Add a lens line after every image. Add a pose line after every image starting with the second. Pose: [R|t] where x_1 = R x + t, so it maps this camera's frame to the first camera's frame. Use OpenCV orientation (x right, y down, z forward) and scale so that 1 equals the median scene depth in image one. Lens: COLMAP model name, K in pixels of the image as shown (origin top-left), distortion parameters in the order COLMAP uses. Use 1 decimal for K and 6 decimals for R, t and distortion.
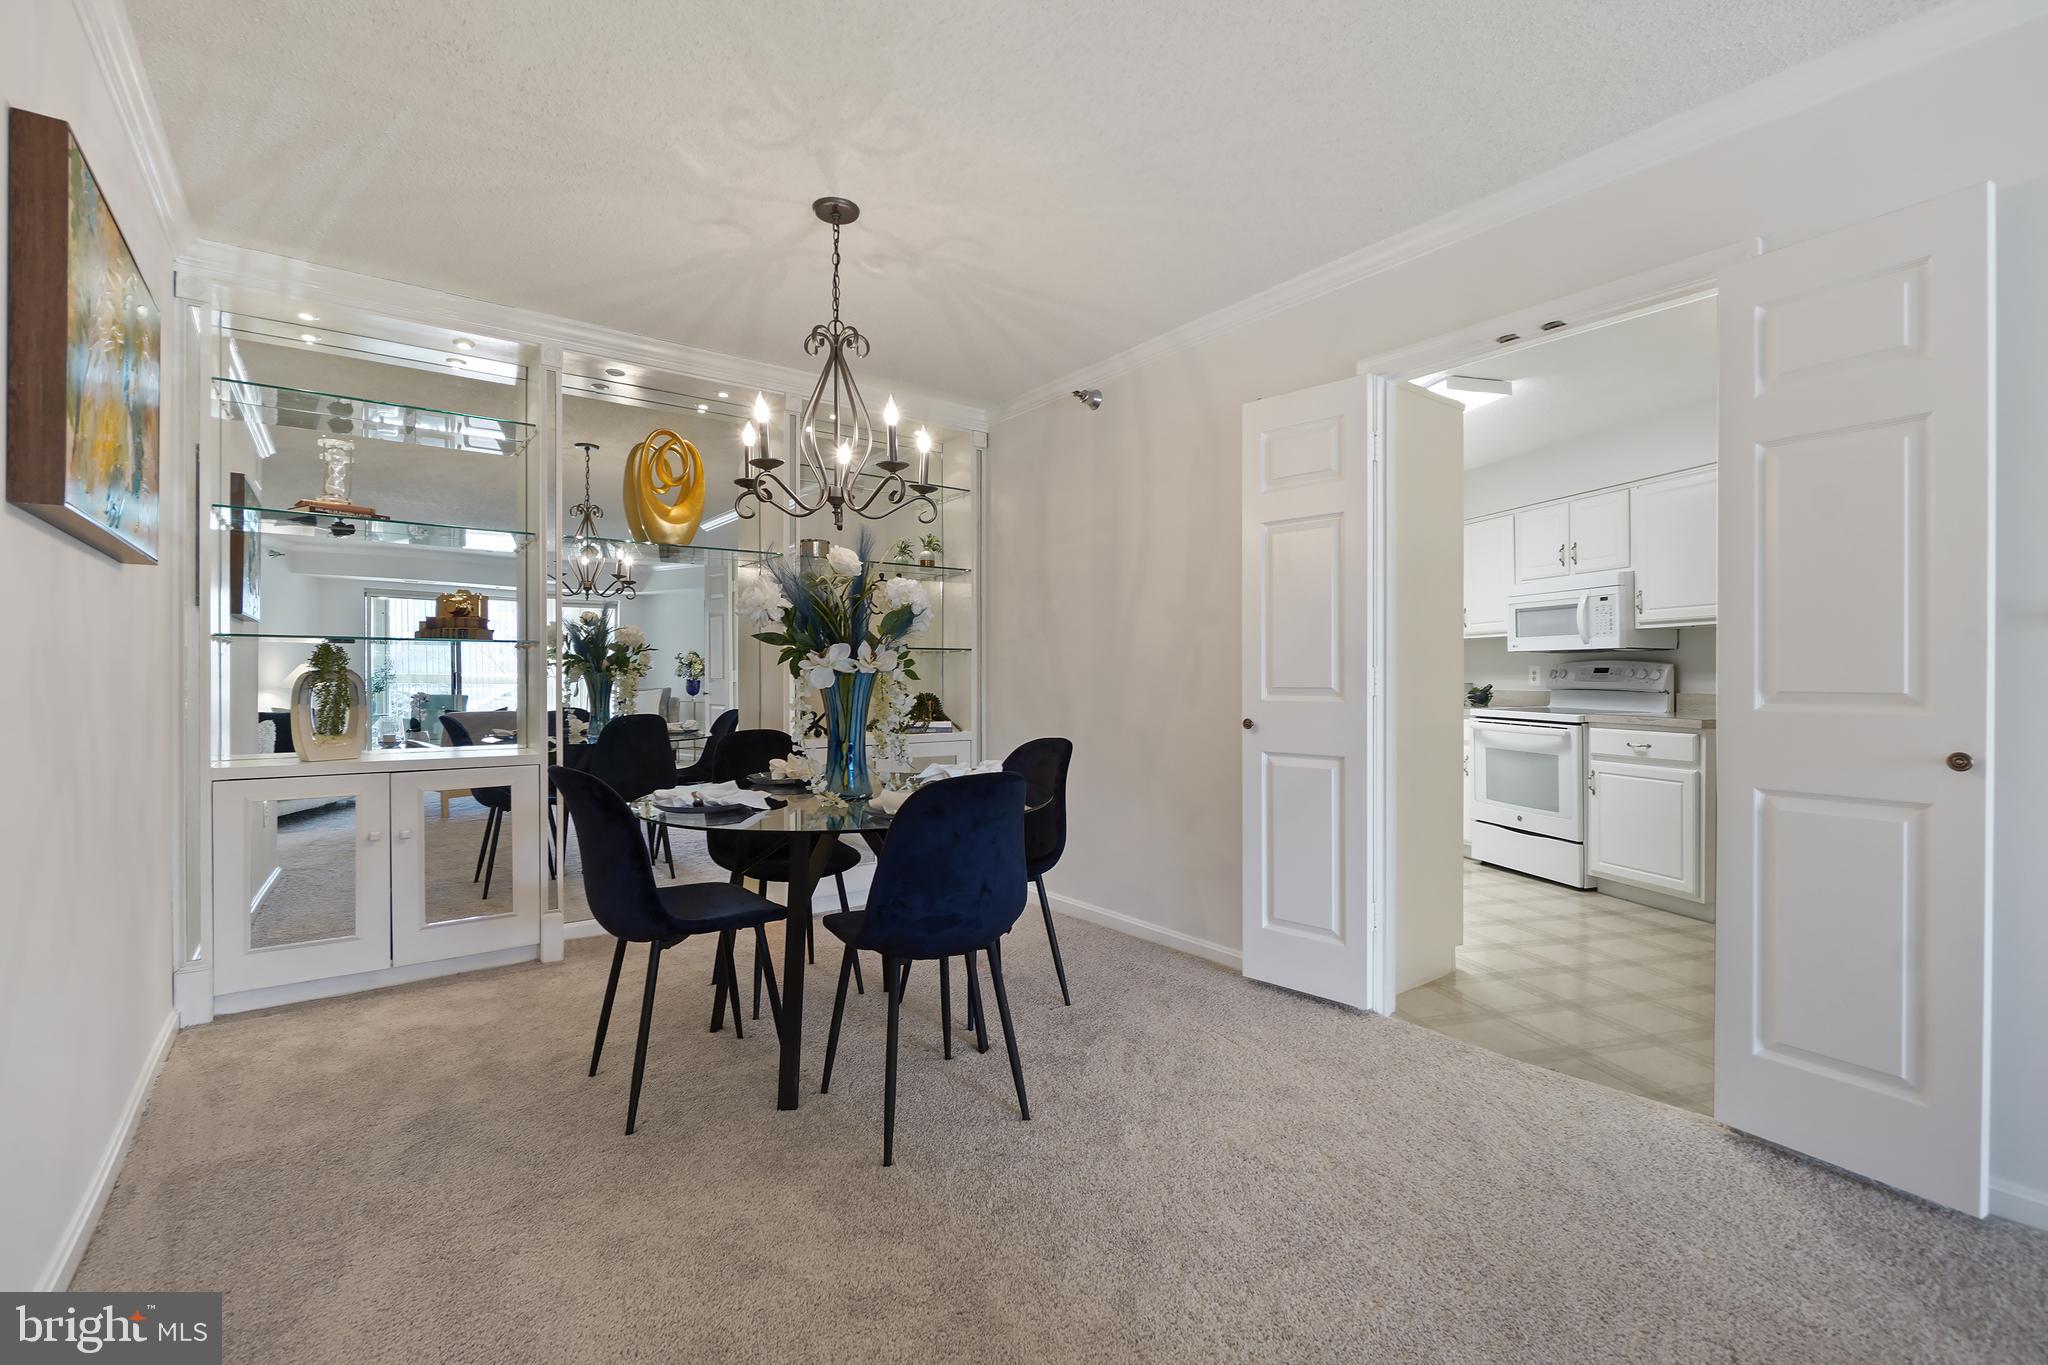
lens RADIAL K [[910.1, 0, 966.1], [0, 910.1, 679.7], [0, 0, 1]] dist [-0.007860, -0.004542]
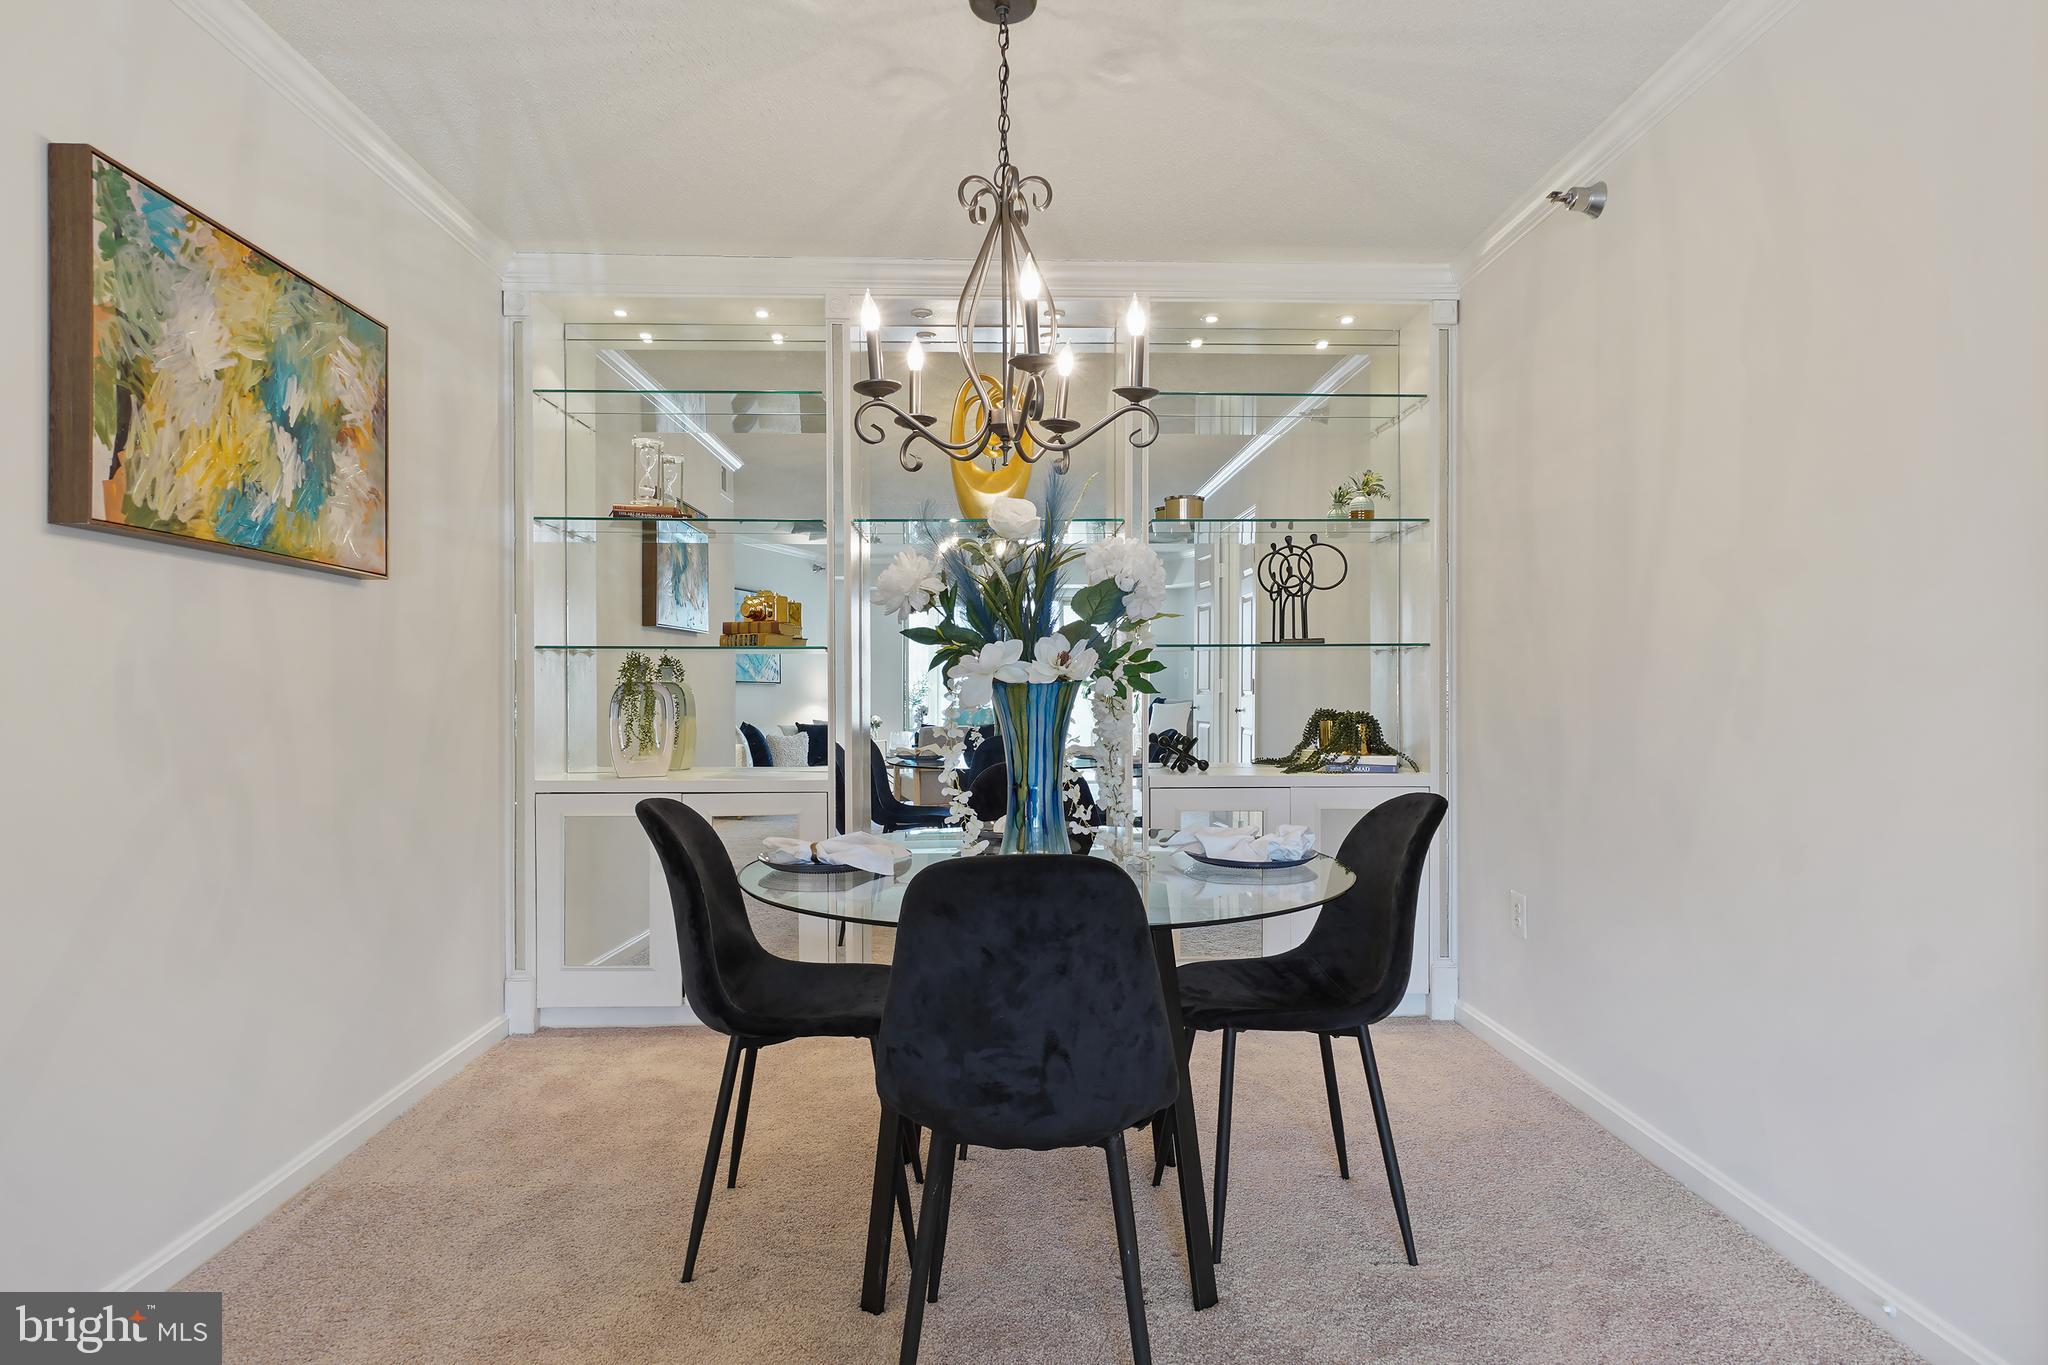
lens RADIAL K [[1100.7, 0, 1022.8], [0, 1100.7, 691.9], [0, 0, 1]] dist [-0.008648, 0.003038]
pose [[0.826181, 0.000248, -0.563404, 0.302085], [0.000715, 0.999999, 0.001490, -0.001713], [0.563404, -0.001634, 0.826180, 0.299965]]
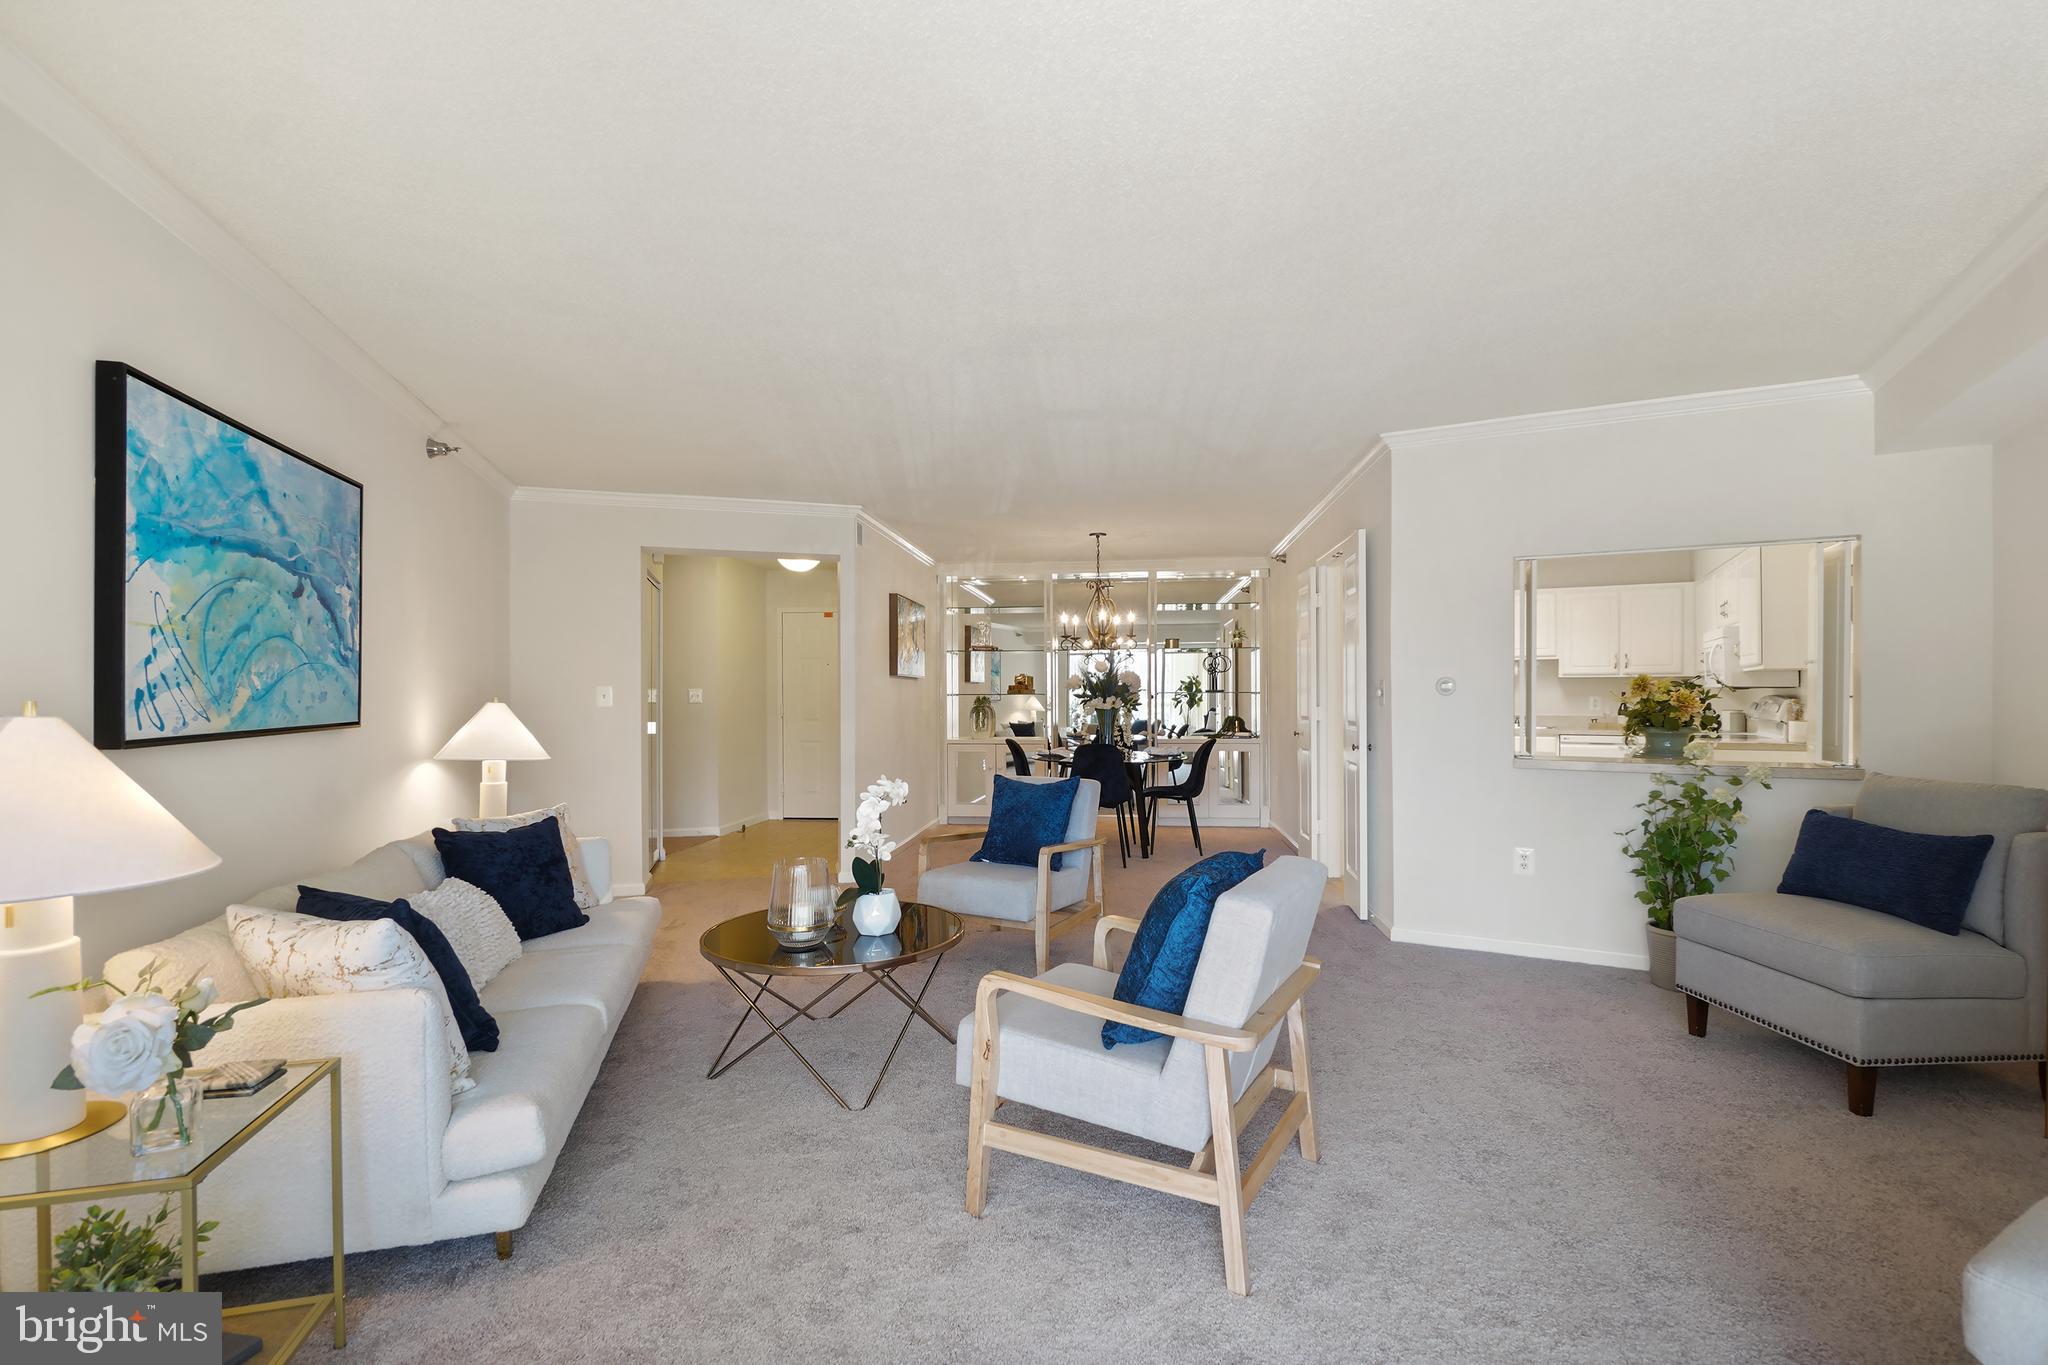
lens RADIAL K [[910.1, 0, 1022.3], [0, 910.1, 701.8], [0, 0, 1]] dist [-0.007860, -0.004542]
pose [[0.732995, -0.000544, -0.680233, 1.299676], [0.002761, 0.999994, 0.002175, -0.029534], [0.680228, -0.003472, 0.732992, -0.919455]]
